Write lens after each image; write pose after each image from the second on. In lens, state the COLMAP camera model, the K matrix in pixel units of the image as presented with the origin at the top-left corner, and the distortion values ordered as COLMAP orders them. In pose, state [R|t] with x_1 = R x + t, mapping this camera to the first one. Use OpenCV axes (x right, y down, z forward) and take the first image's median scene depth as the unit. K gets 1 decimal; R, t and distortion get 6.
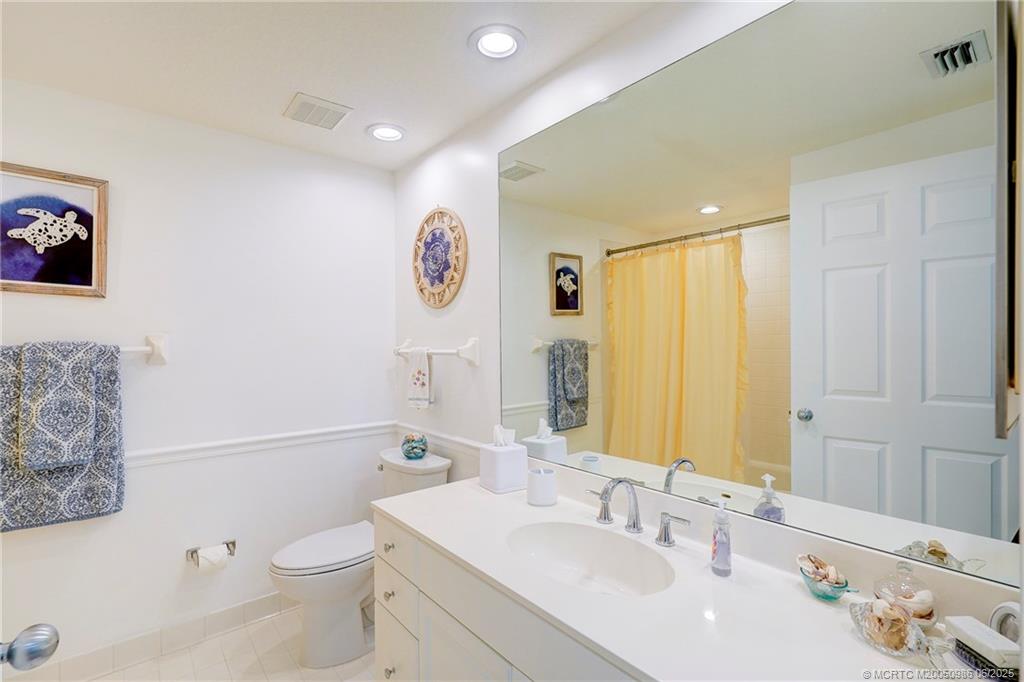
lens RADIAL K [[476.2, 0, 510.9], [0, 476.2, 352.0], [0, 0, 1]] dist [-0.000991, -0.000316]
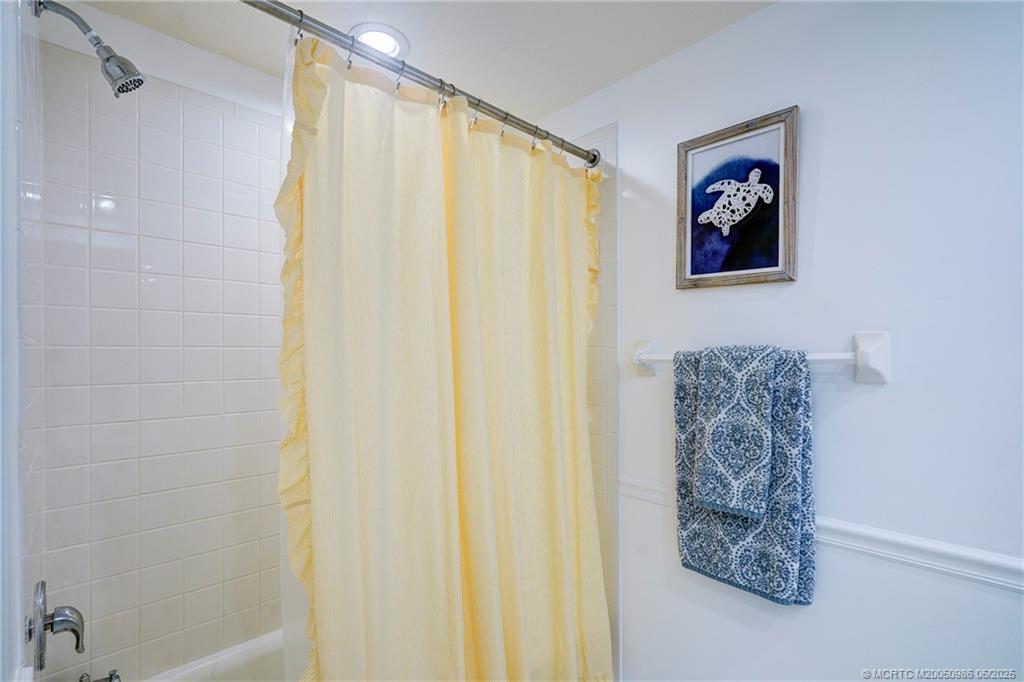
lens RADIAL K [[476.2, 0, 510.9], [0, 476.2, 352.0], [0, 0, 1]] dist [-0.000991, -0.000316]
pose [[0.073912, 0.004734, -0.997254, -0.216804], [-0.012659, 0.999913, 0.003809, -0.010191], [0.997184, 0.012343, 0.073966, 0.578477]]
